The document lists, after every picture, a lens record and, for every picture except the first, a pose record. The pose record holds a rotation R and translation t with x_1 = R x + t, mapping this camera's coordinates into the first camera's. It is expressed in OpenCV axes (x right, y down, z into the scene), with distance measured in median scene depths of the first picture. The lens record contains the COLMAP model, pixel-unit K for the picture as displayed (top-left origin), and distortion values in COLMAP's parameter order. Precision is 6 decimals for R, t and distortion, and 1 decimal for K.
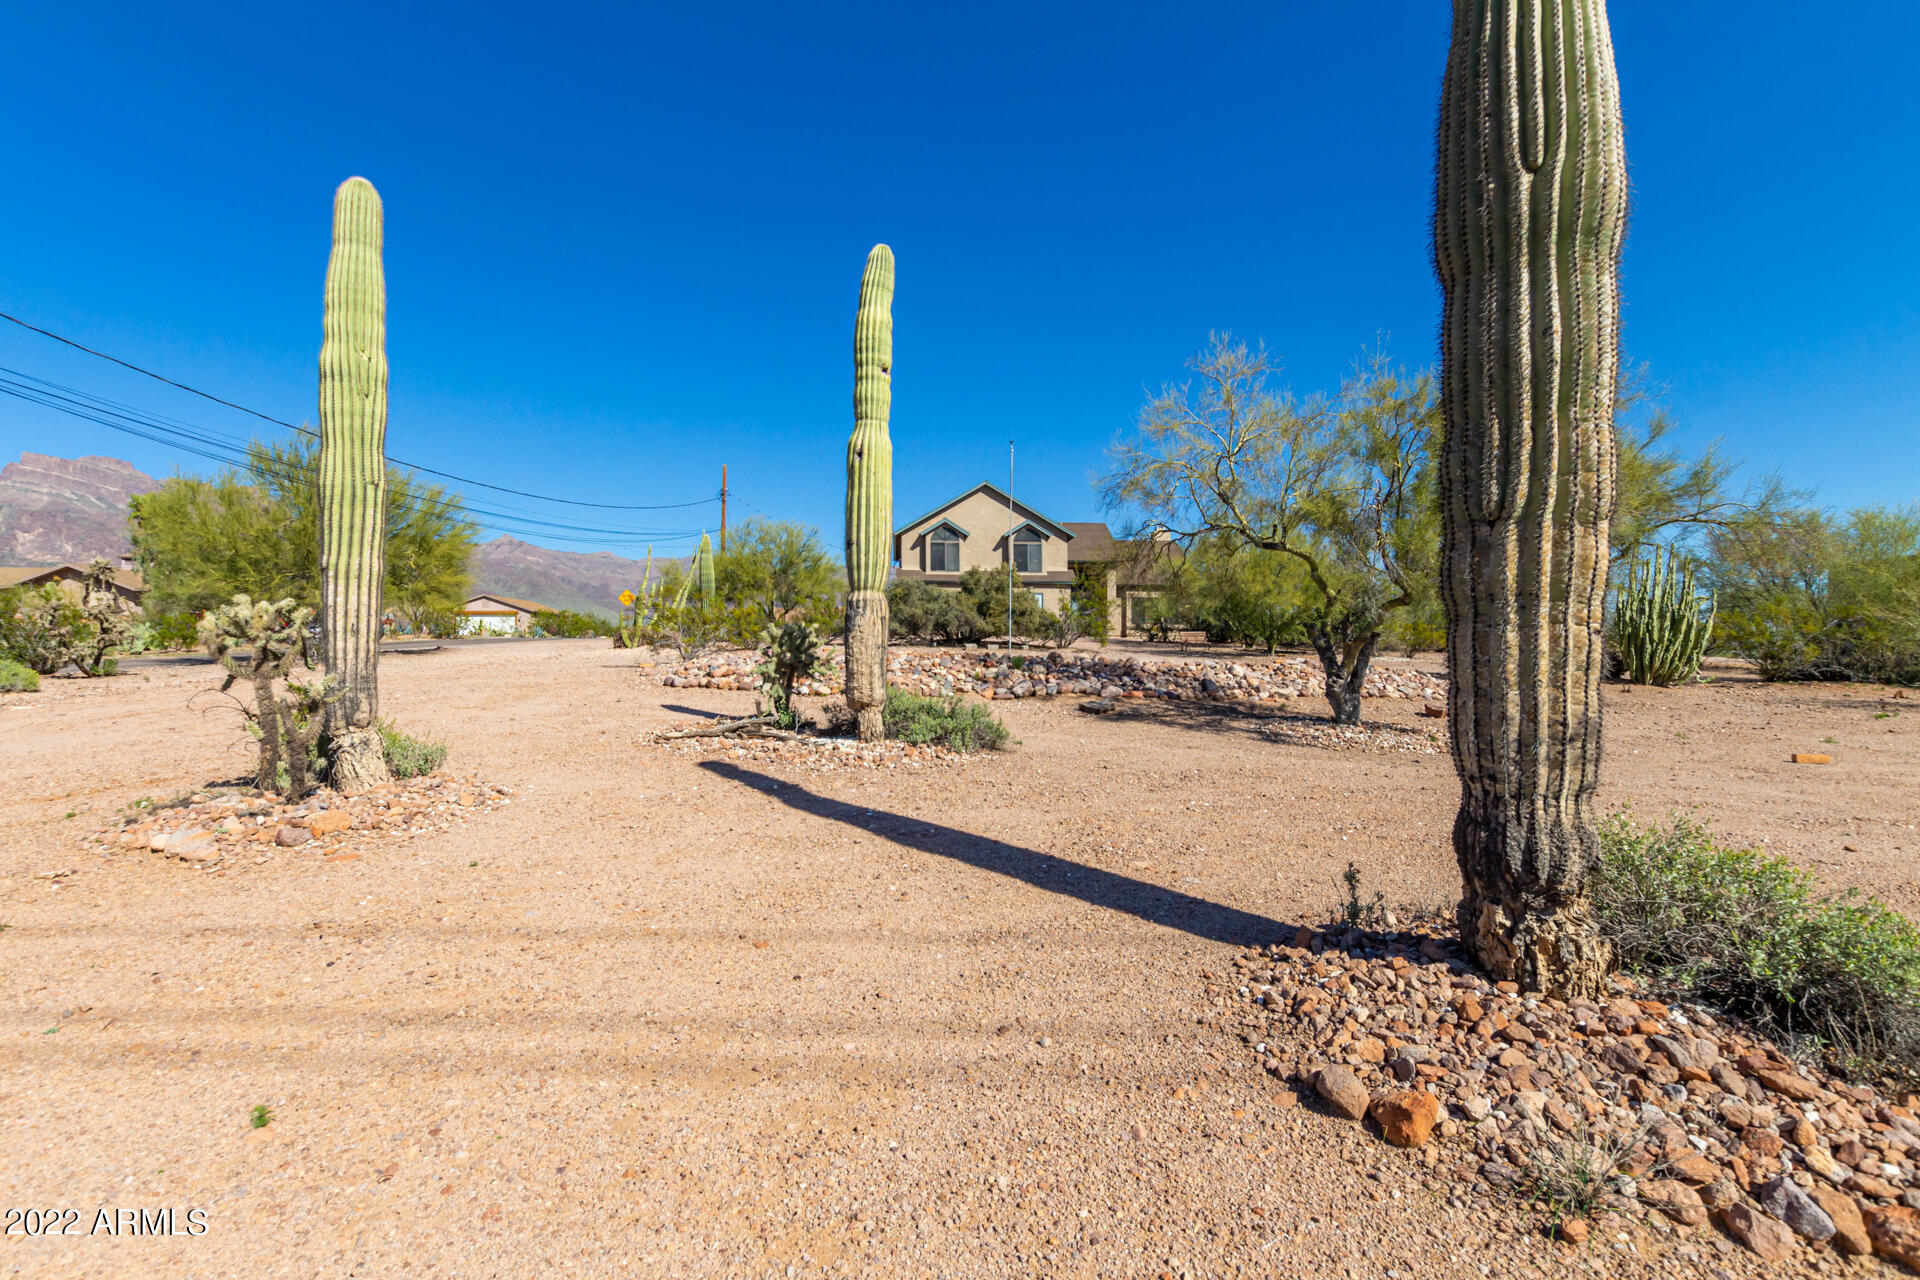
lens RADIAL K [[890.7, 0, 962.0], [0, 890.7, 641.1], [0, 0, 1]] dist [0.001332, -0.001002]
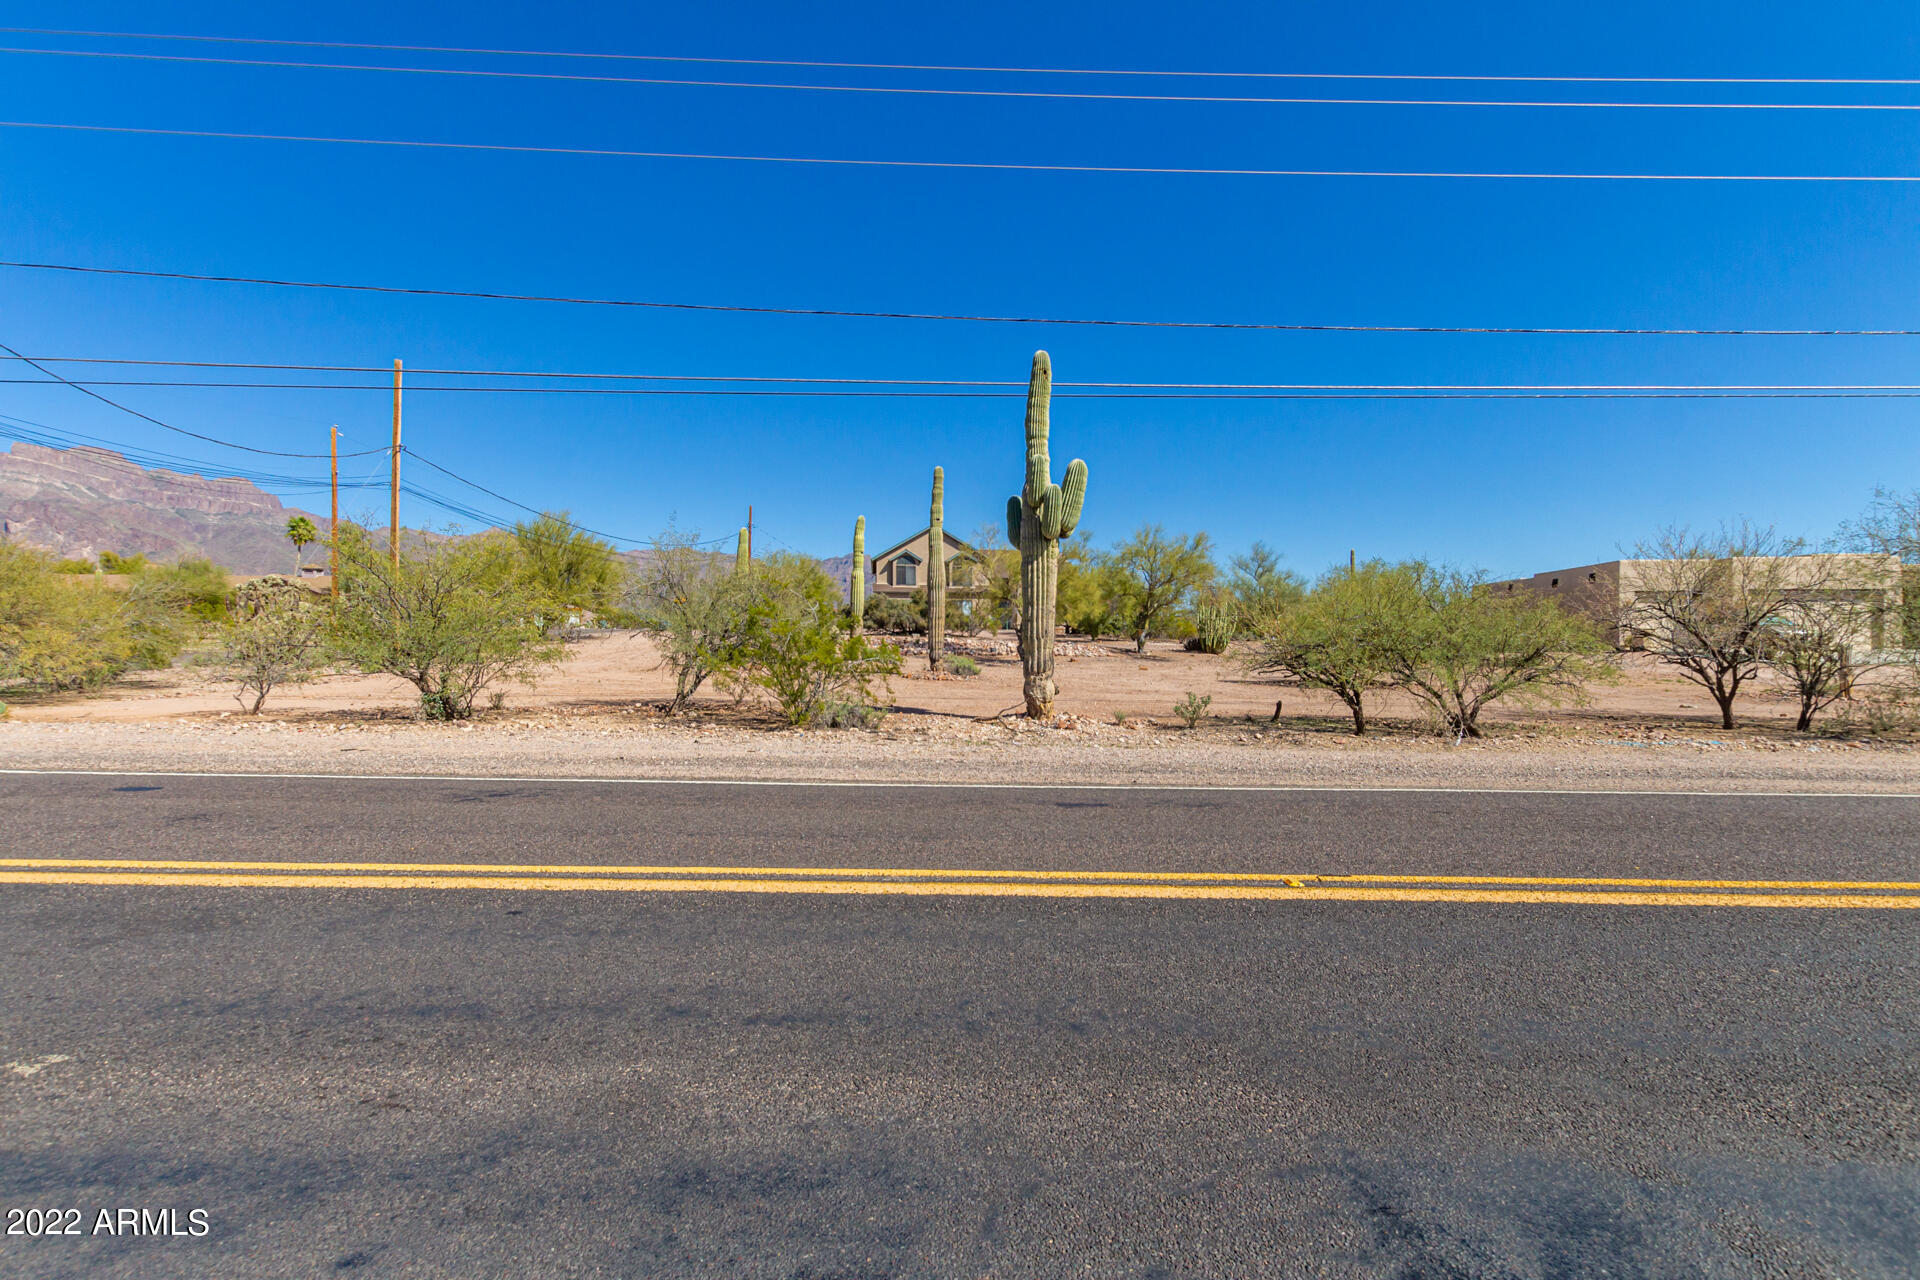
lens RADIAL K [[890.7, 0, 954.6], [0, 890.7, 640.9], [0, 0, 1]] dist [0.001332, -0.001002]
pose [[0.999909, 0.004429, 0.012741, 0.043438], [-0.004535, 0.999956, 0.008235, 0.000922], [-0.012704, -0.008292, 0.999885, -0.478192]]
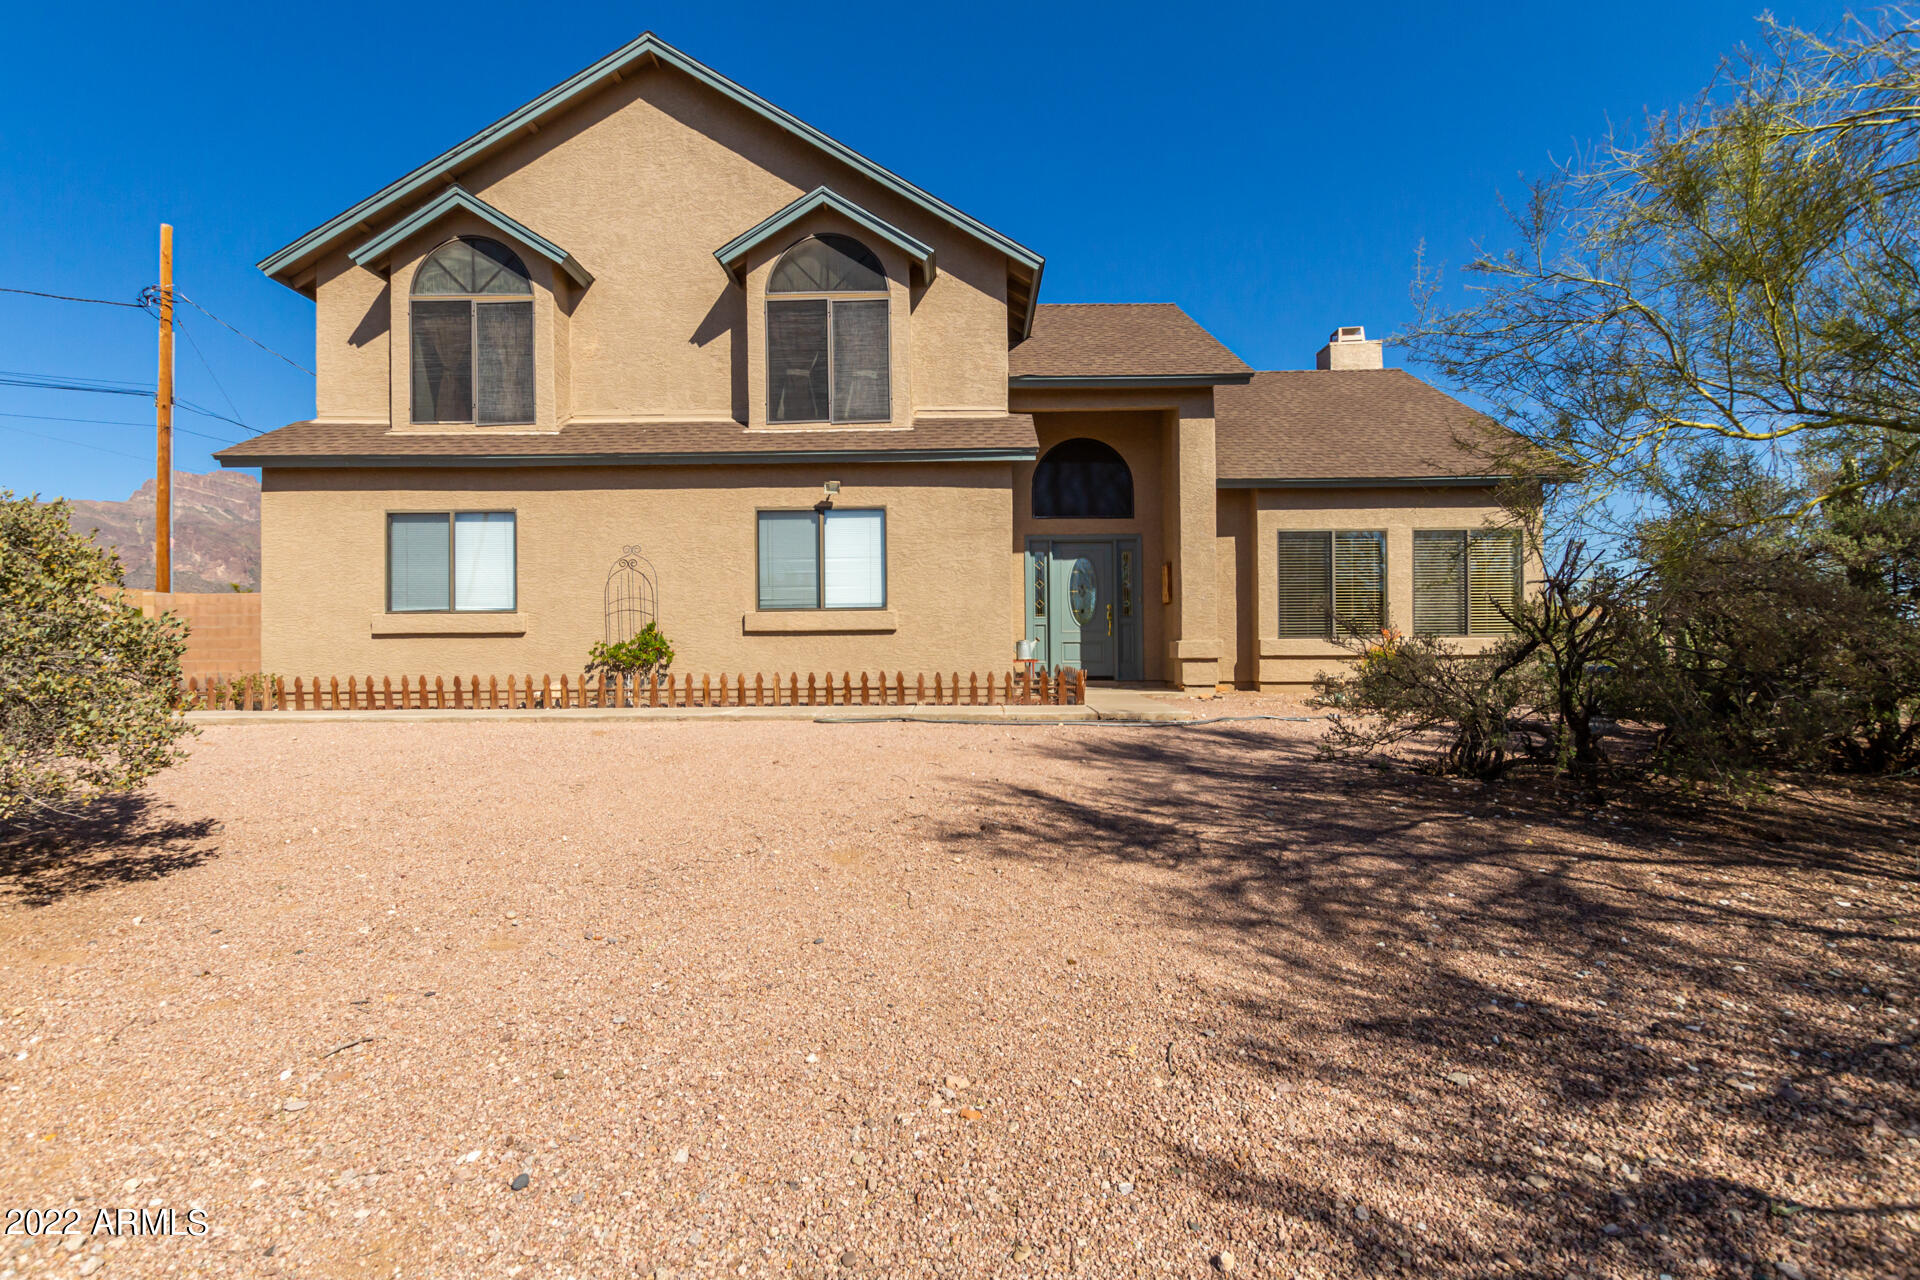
lens RADIAL K [[890.7, 0, 949.6], [0, 890.7, 647.8], [0, 0, 1]] dist [0.001332, -0.001002]
pose [[0.993471, -0.006407, -0.113908, 0.131691], [0.007622, 0.999919, 0.010234, -0.019888], [0.113833, -0.011035, 0.993439, 0.770898]]
